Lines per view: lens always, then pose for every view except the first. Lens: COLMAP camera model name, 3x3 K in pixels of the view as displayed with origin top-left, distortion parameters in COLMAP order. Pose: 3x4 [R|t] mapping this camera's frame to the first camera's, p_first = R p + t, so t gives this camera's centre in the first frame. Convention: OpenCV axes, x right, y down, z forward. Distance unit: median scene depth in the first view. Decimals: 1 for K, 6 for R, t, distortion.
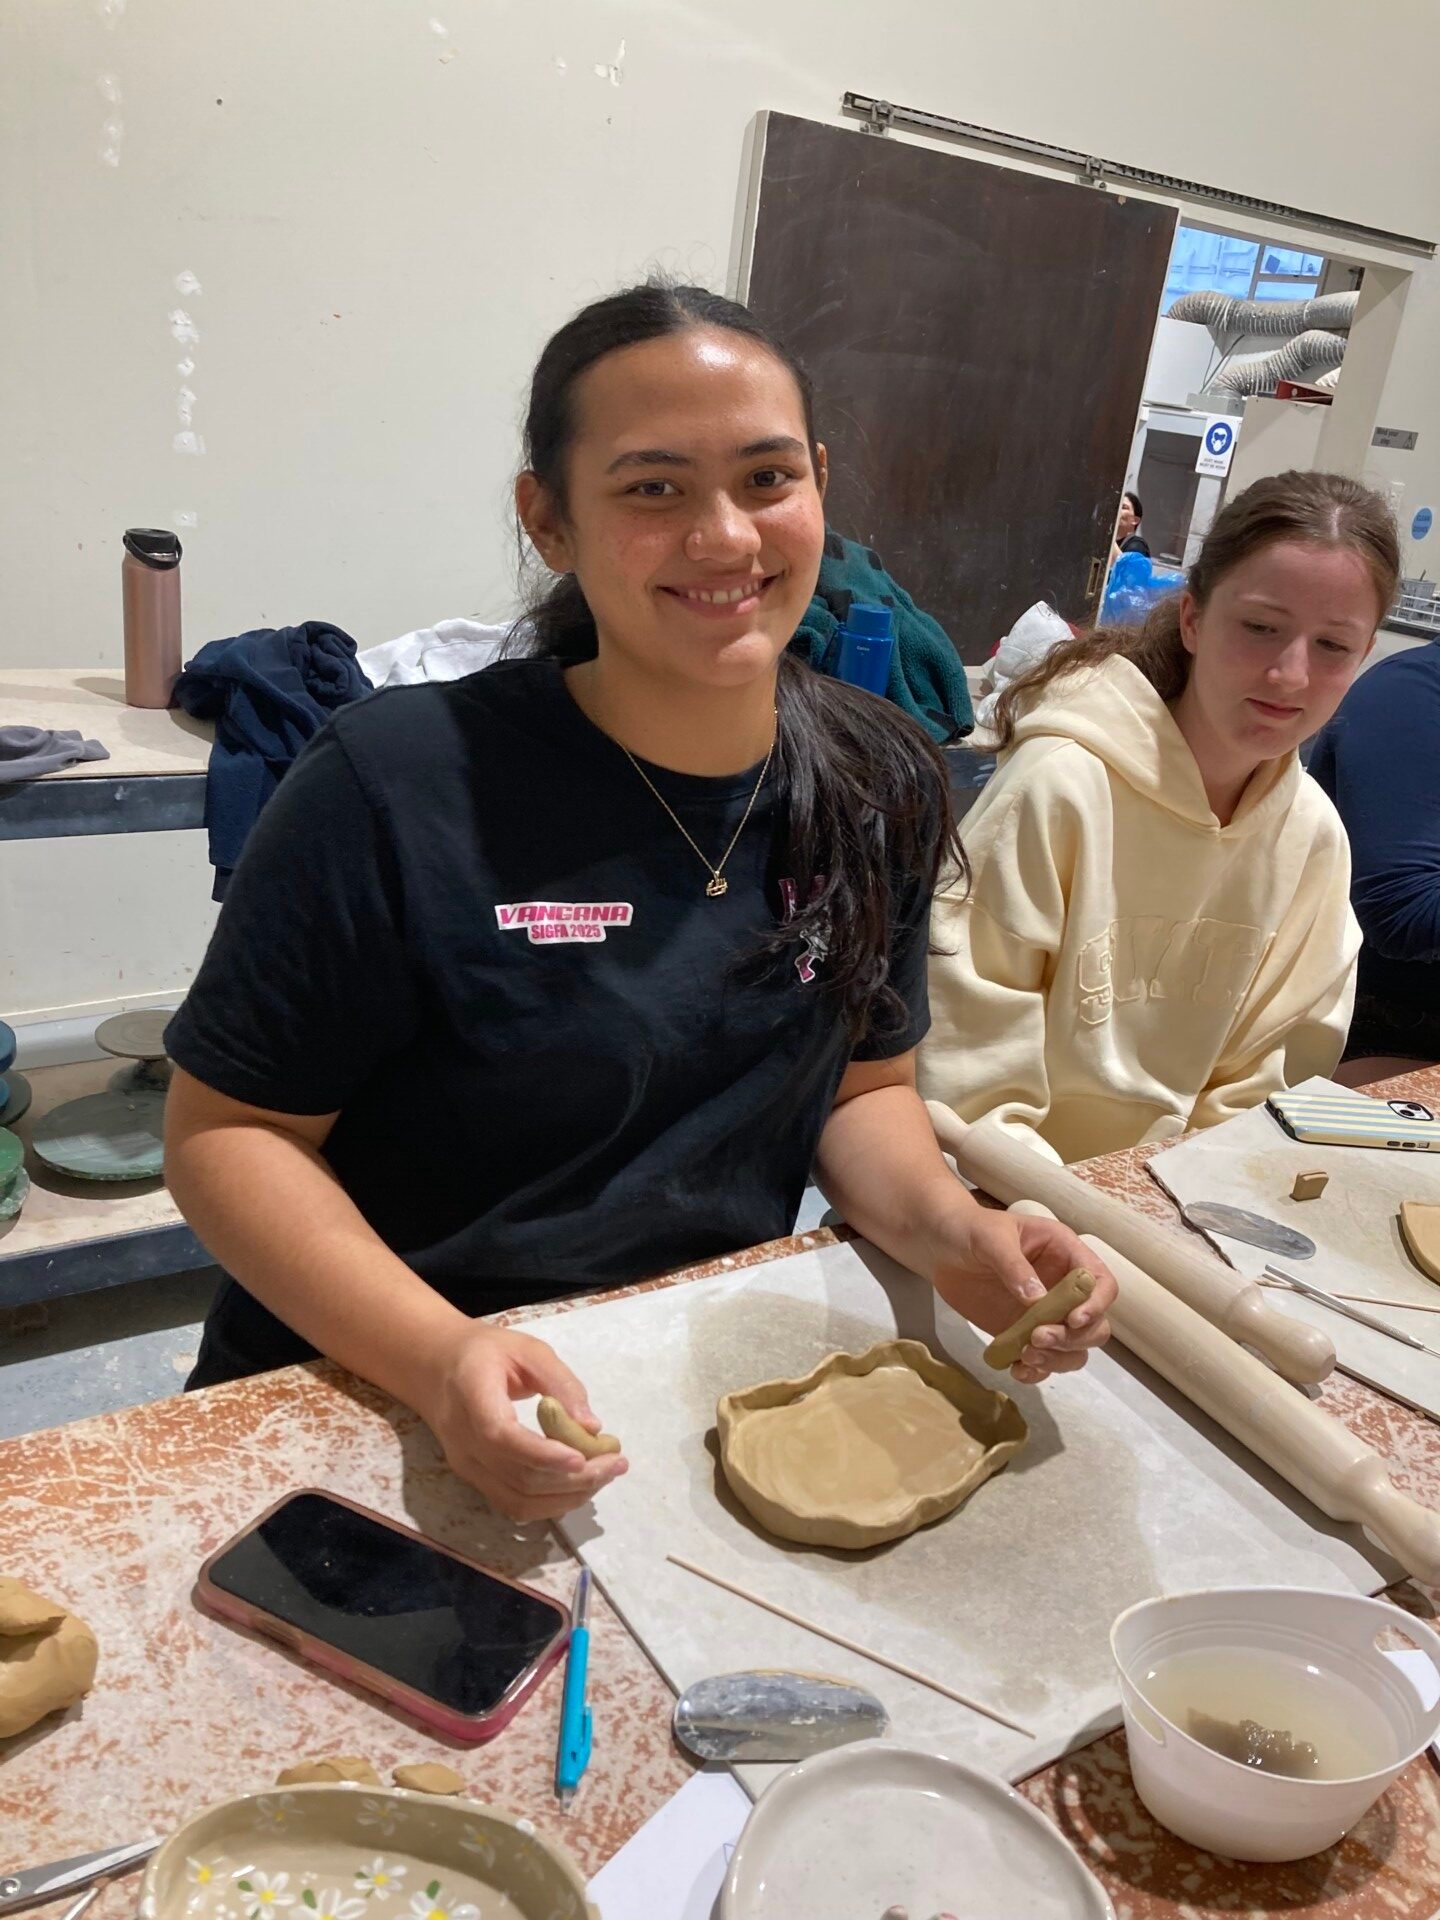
lens RADIAL K [[1539.0, 0, 718.1], [0, 1539.0, 946.7], [0, 0, 1]] dist [-0.020835, 0.008008]
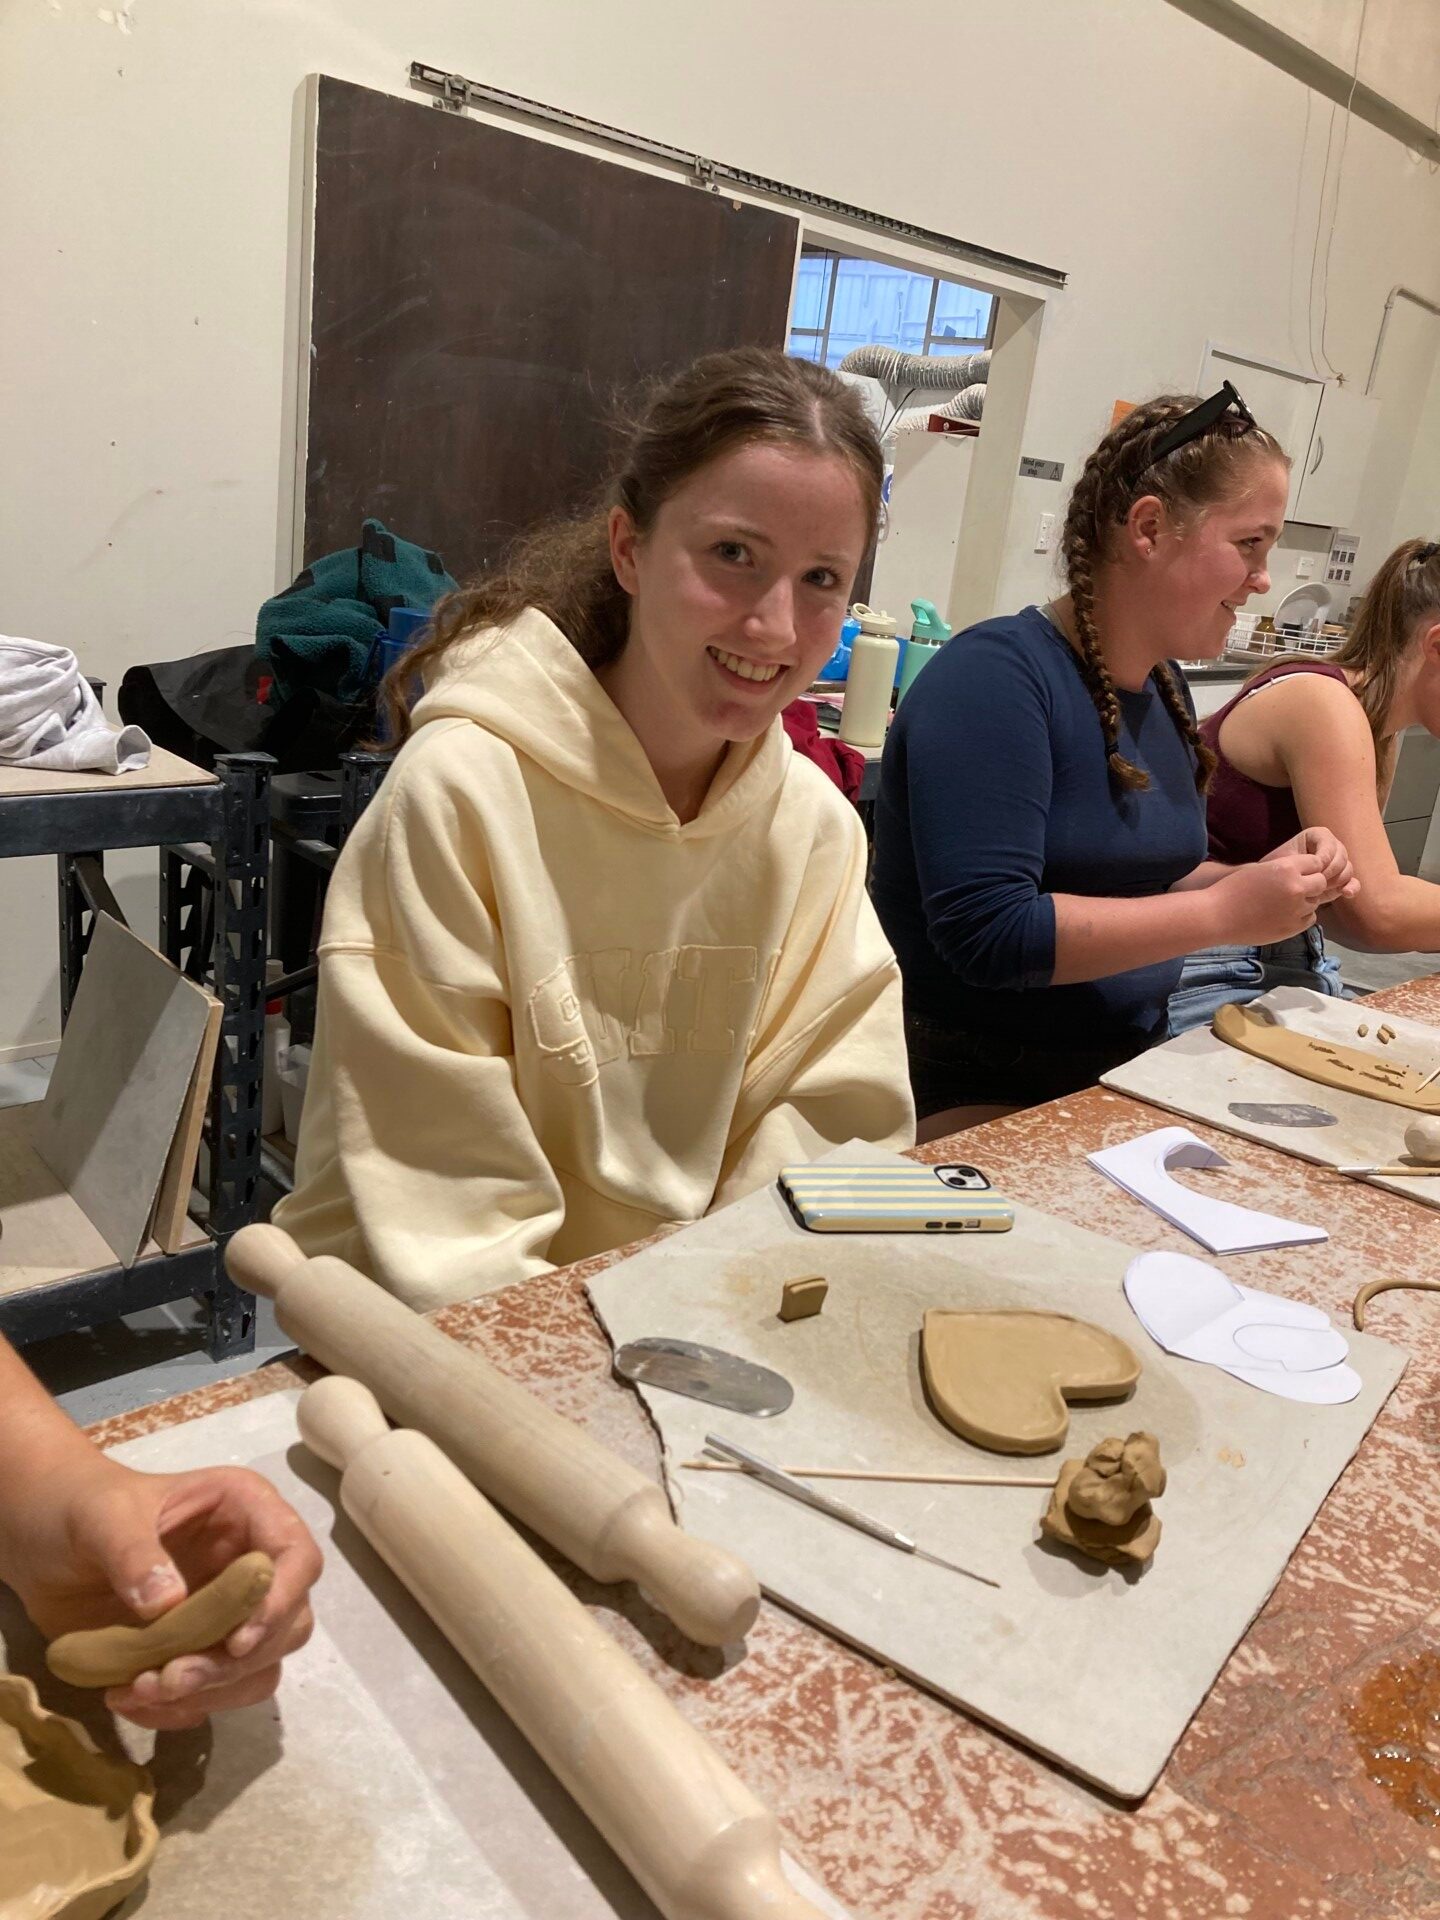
lens RADIAL K [[1509.7, 0, 720.0], [0, 1509.7, 960.0], [0, 0, 1]] dist [-0.002320, -0.005133]
pose [[0.985376, -0.049746, 0.162971, 0.216151], [0.054776, 0.998146, -0.026520, 0.010045], [-0.161349, 0.035059, 0.986274, 0.264462]]
